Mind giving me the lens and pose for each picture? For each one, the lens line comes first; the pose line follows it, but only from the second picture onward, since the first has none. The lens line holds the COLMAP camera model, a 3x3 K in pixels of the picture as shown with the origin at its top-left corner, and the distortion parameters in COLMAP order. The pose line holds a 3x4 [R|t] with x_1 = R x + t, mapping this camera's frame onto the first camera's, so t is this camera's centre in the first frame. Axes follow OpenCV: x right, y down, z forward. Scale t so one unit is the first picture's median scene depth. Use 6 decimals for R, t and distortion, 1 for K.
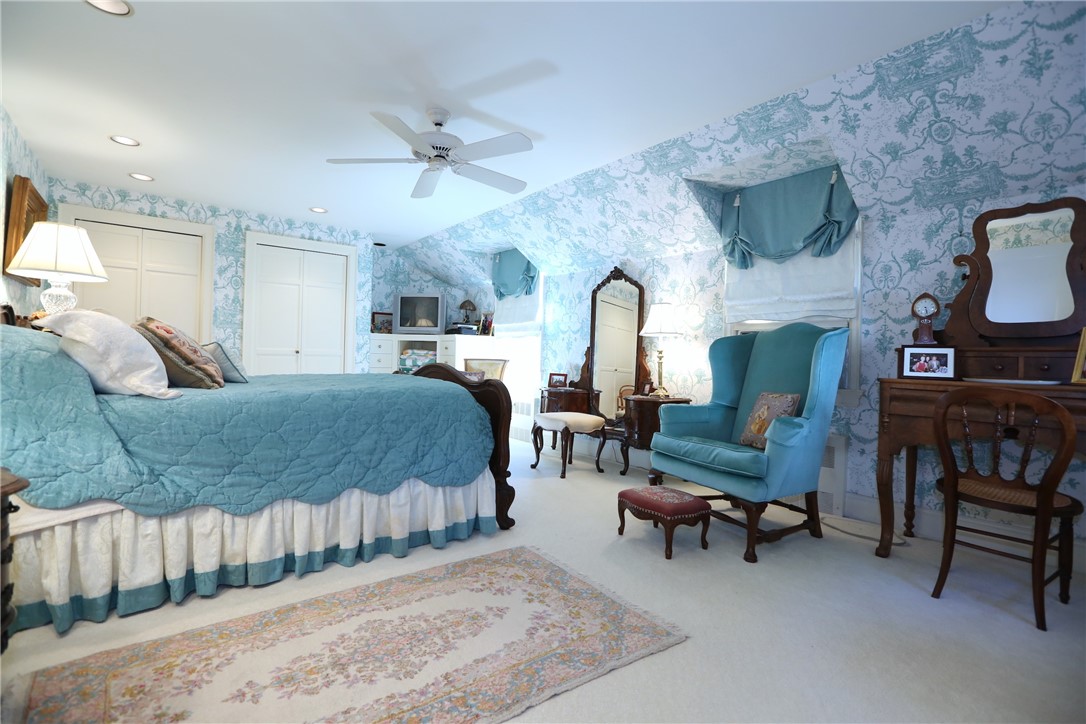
lens RADIAL K [[497.7, 0, 544.3], [0, 497.7, 360.0], [0, 0, 1]] dist [-0.047827, 0.017086]
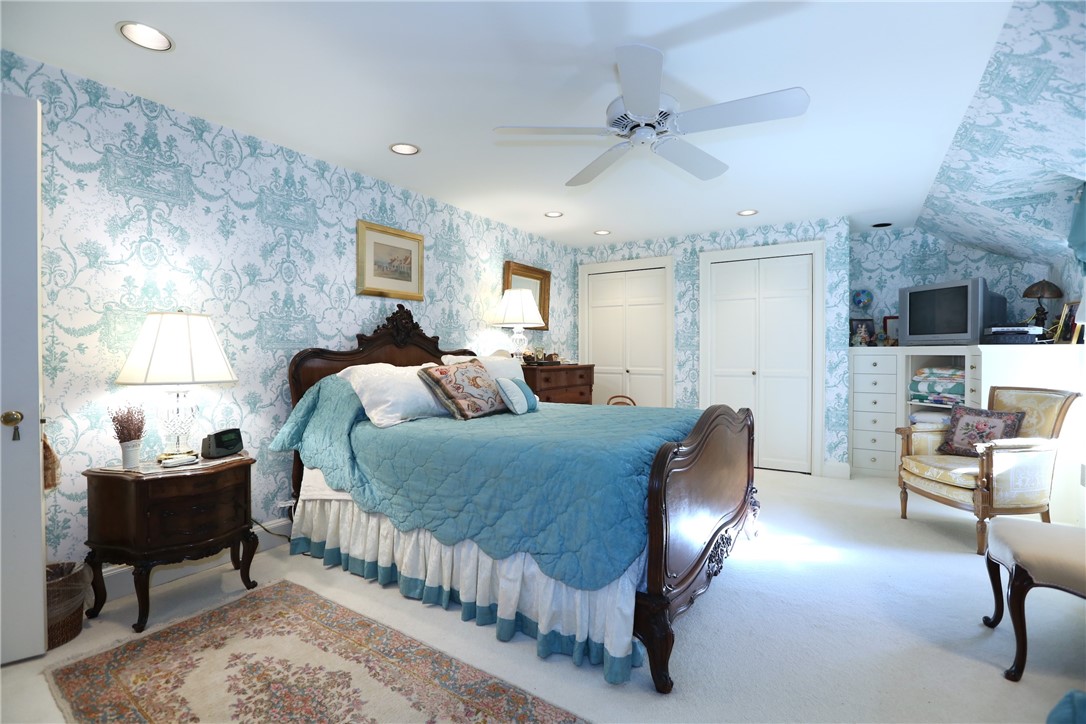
lens RADIAL K [[497.7, 0, 544.3], [0, 497.7, 360.0], [0, 0, 1]] dist [-0.047827, 0.017086]
pose [[0.309740, -0.008367, -0.950785, 0.484966], [0.003399, 0.999965, -0.007692, -0.069182], [0.950815, -0.000849, 0.309757, 0.714782]]
